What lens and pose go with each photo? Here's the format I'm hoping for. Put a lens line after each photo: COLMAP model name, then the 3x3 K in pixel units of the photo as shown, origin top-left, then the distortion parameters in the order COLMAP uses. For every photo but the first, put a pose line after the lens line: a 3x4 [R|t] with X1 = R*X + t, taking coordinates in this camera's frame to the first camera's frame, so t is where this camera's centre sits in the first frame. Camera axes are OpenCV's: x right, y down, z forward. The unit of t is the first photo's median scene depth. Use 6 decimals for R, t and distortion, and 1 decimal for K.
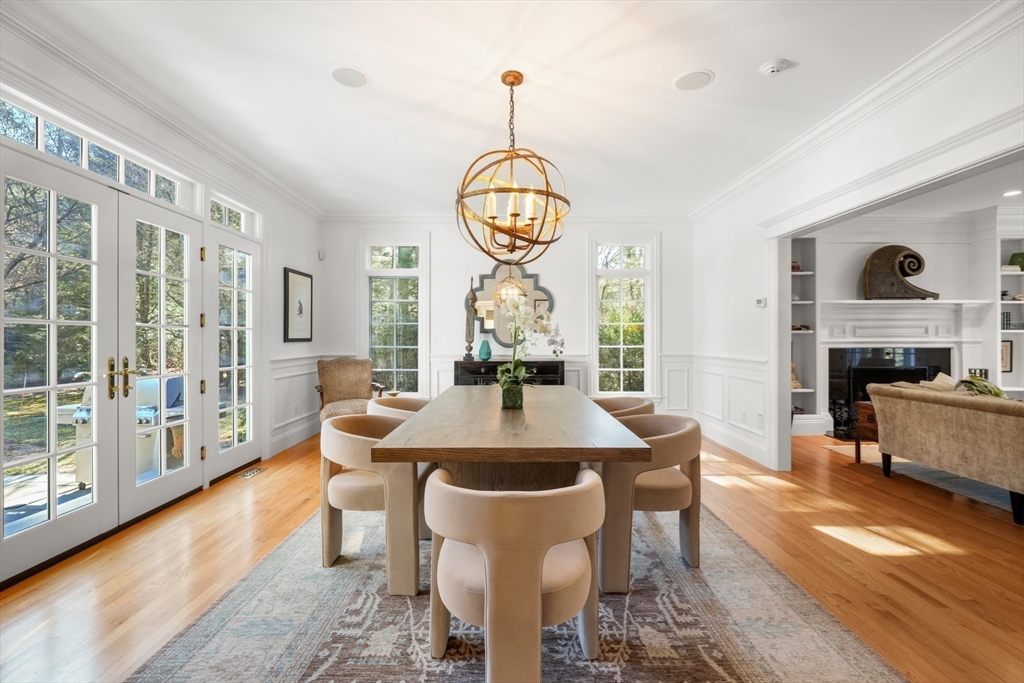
lens RADIAL K [[444.6, 0, 511.1], [0, 444.6, 337.7], [0, 0, 1]] dist [-0.000115, -0.000147]
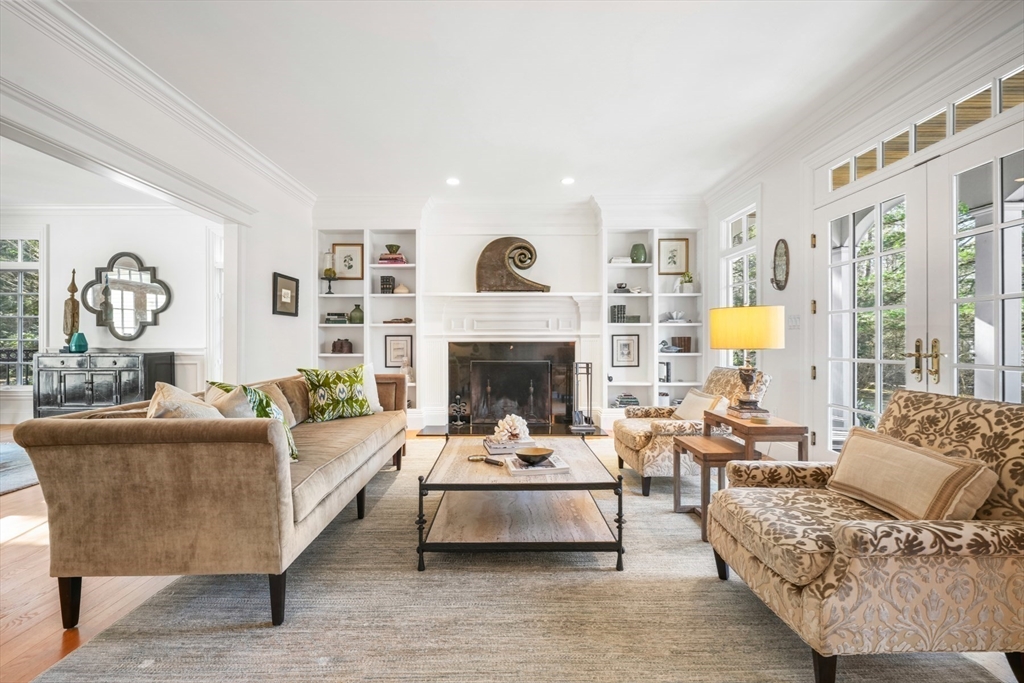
lens RADIAL K [[424.7, 0, 512.0], [0, 424.7, 341.5], [0, 0, 1]] dist [-0.000768, -0.000008]
pose [[0.999952, 0.000785, -0.009751, 0.887585], [-0.000799, 0.999999, -0.001403, 0.024599], [0.009750, 0.001410, 0.999951, 0.062343]]
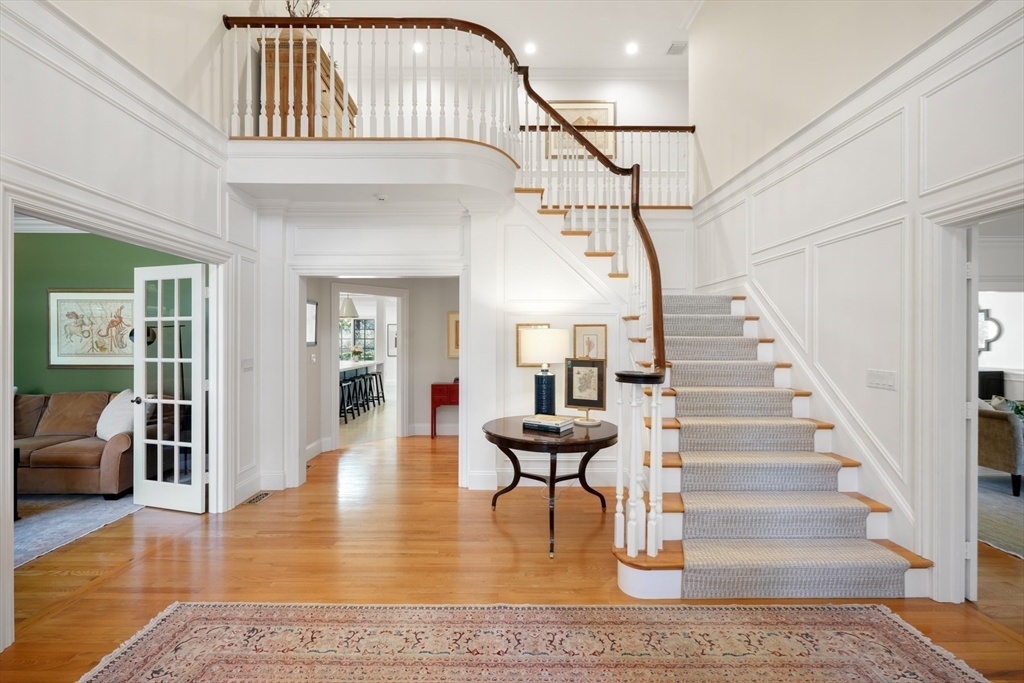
lens RADIAL K [[424.7, 0, 512.0], [0, 424.7, 341.5], [0, 0, 1]] dist [-0.000768, -0.000008]
pose [[-0.011753, 0.002459, -0.999928, 1.421455], [-0.004148, 0.999988, 0.002508, -0.039335], [0.999922, 0.004178, -0.011742, -0.463689]]
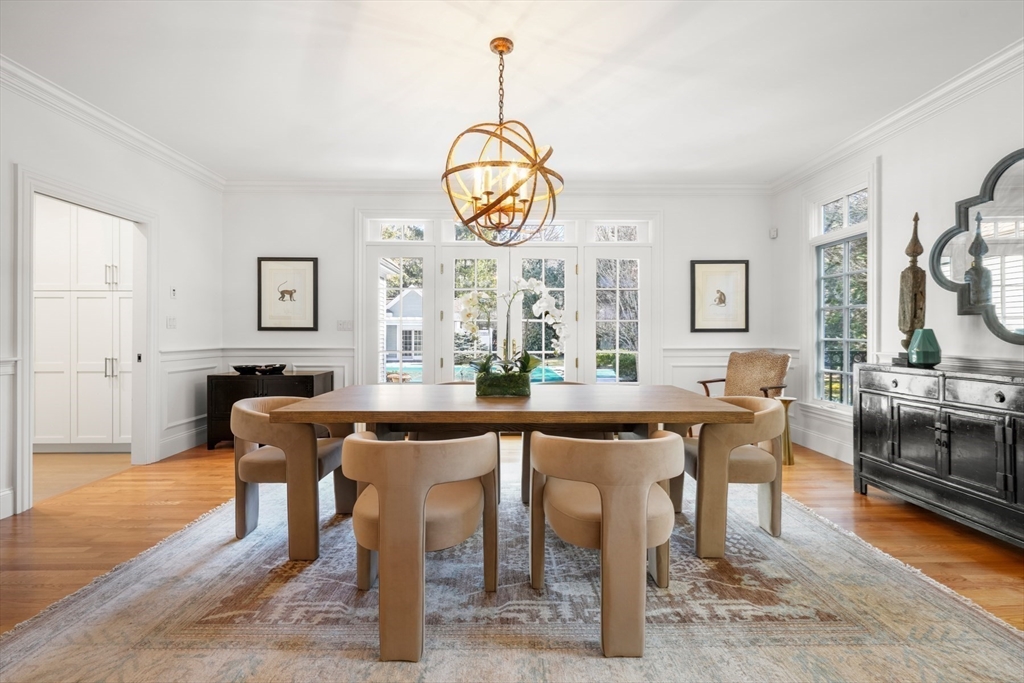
lens RADIAL K [[442.7, 0, 509.8], [0, 442.7, 333.5], [0, 0, 1]] dist [0.000440, 0.000142]
pose [[-0.001629, 0.001597, -0.999997, 0.453742], [-0.002472, 0.999996, 0.001601, 0.010880], [0.999996, 0.002475, -0.001625, 0.493516]]
